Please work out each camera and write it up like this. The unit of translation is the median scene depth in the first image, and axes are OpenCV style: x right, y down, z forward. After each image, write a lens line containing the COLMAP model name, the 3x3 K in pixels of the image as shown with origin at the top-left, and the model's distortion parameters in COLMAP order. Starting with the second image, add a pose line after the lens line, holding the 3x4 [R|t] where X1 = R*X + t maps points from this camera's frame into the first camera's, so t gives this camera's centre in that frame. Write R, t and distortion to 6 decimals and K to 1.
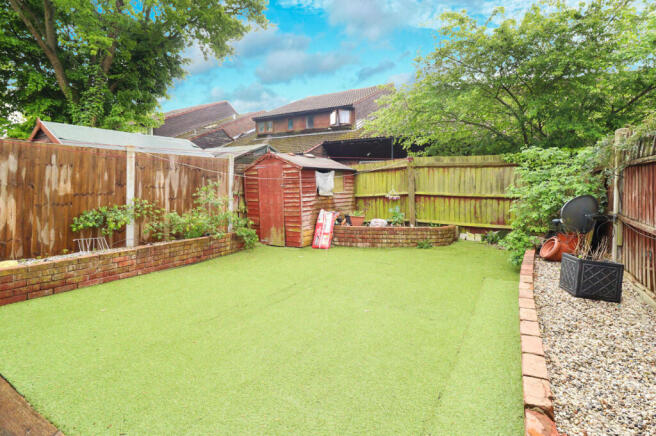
lens RADIAL K [[311.4, 0, 328.3], [0, 311.4, 197.4], [0, 0, 1]] dist [0.000401, 0.000034]
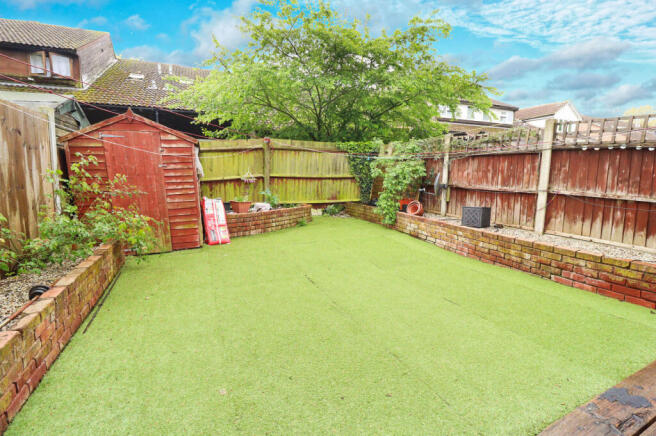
lens RADIAL K [[320.2, 0, 328.0], [0, 320.2, 218.0], [0, 0, 1]] dist [-0.004366, -0.000883]
pose [[0.578852, -0.119422, 0.806641, -0.483859], [0.030346, 0.991687, 0.125042, -0.000284], [-0.814868, -0.047902, 0.577664, 0.261716]]
